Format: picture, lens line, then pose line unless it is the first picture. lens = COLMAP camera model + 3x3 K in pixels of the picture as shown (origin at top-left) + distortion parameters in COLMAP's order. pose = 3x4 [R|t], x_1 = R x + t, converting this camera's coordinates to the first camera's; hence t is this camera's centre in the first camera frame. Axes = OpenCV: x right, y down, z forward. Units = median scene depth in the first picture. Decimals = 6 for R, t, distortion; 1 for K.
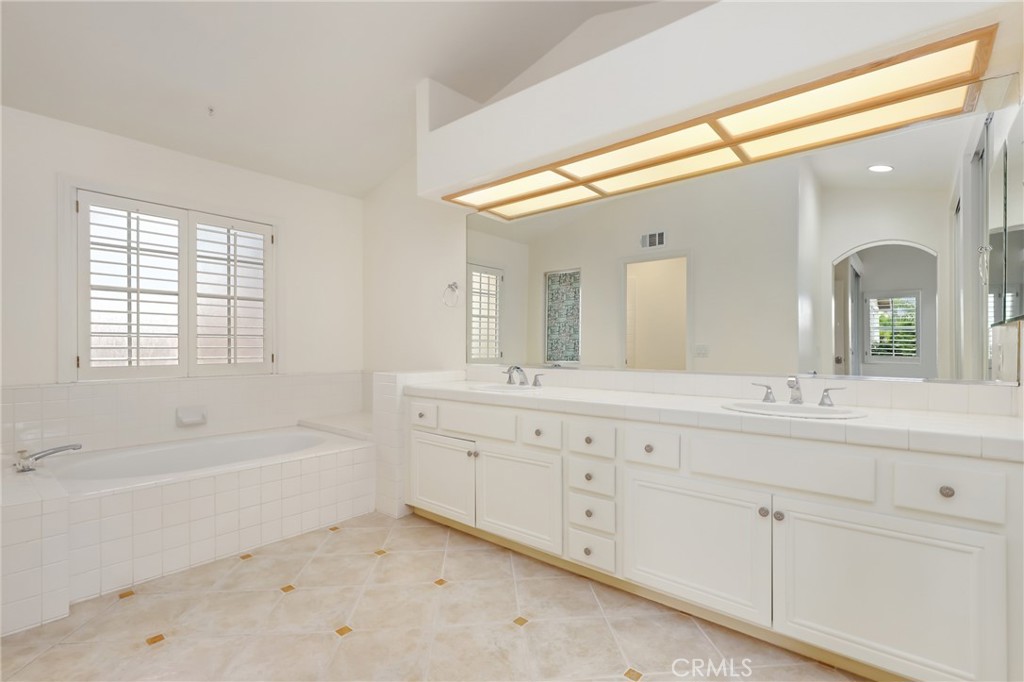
lens RADIAL K [[469.0, 0, 517.9], [0, 469.0, 344.8], [0, 0, 1]] dist [0.002567, 0.000426]
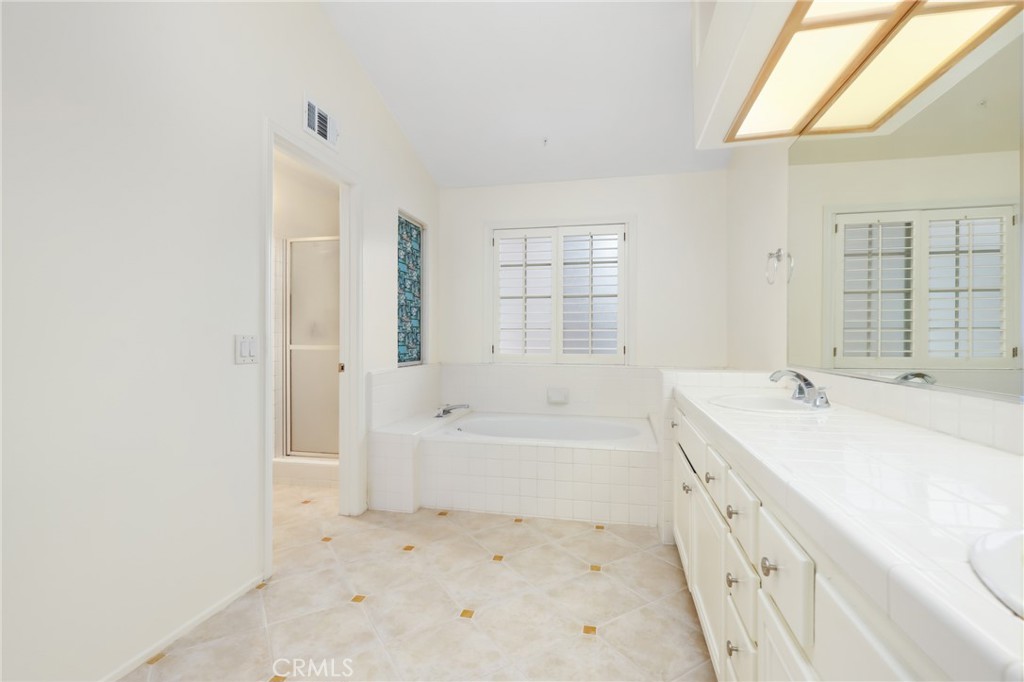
lens RADIAL K [[467.0, 0, 512.0], [0, 467.0, 341.0], [0, 0, 1]] dist [0.000444, 0.000053]
pose [[0.464209, 0.005286, -0.885710, 0.434230], [0.002644, 0.999969, 0.007354, -0.001021], [0.885722, -0.005756, 0.464180, 0.452890]]
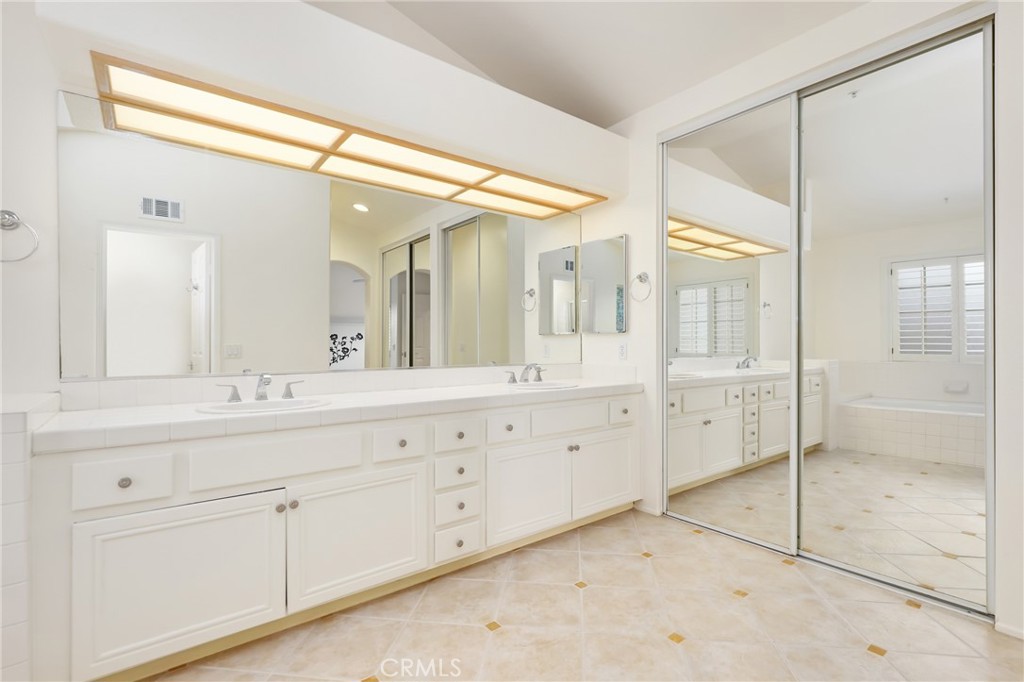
lens RADIAL K [[459.7, 0, 512.0], [0, 459.7, 341.0], [0, 0, 1]] dist [-0.002357, -0.000185]
pose [[0.219105, 0.006405, 0.975680, -0.697187], [-0.001685, 0.999979, -0.006186, 0.000809], [-0.975700, -0.000288, 0.219111, 0.571012]]
